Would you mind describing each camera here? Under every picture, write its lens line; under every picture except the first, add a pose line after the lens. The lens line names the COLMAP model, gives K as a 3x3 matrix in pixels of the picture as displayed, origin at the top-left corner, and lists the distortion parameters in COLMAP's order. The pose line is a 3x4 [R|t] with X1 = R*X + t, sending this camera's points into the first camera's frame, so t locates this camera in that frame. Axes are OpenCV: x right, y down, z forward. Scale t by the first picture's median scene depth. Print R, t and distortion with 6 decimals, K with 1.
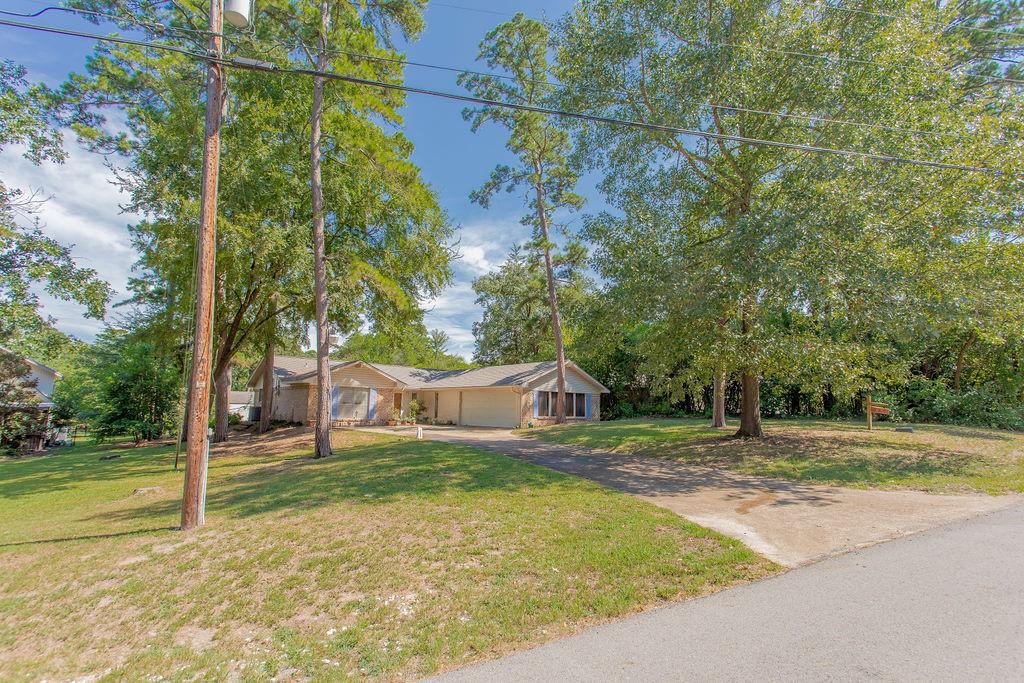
lens RADIAL K [[511.8, 0, 512.0], [0, 511.8, 341.5], [0, 0, 1]] dist [0.000577, 0.000158]
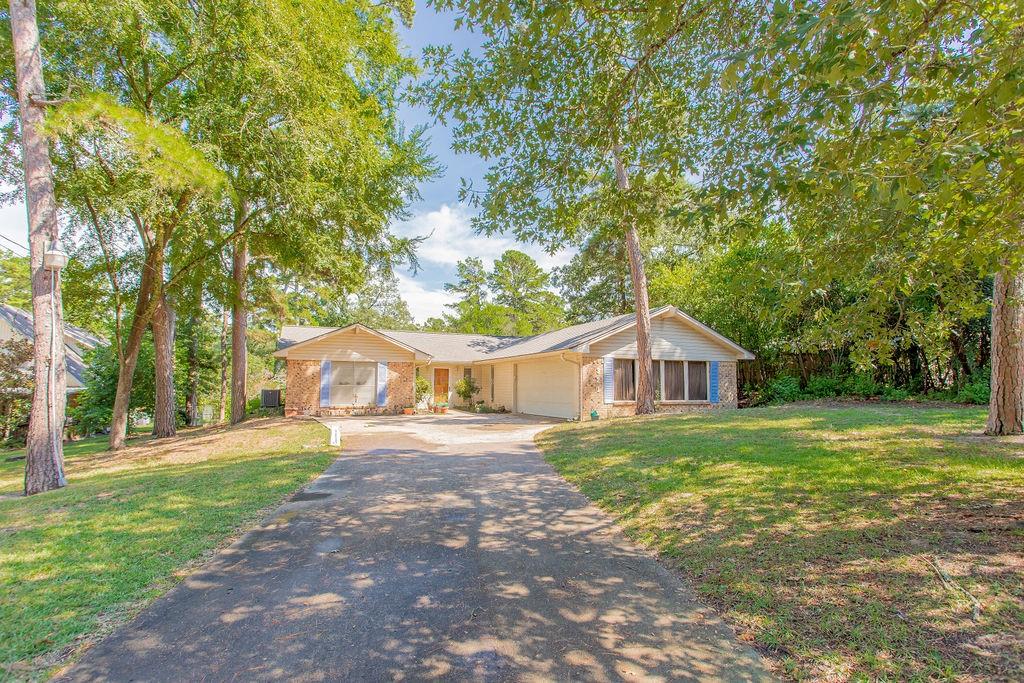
lens RADIAL K [[511.8, 0, 512.0], [0, 511.8, 341.5], [0, 0, 1]] dist [0.000577, 0.000158]
pose [[0.939983, -0.042133, -0.338610, 0.140794], [0.056502, 0.997867, 0.032684, 0.049240], [0.336511, -0.049854, 0.940359, 0.386678]]
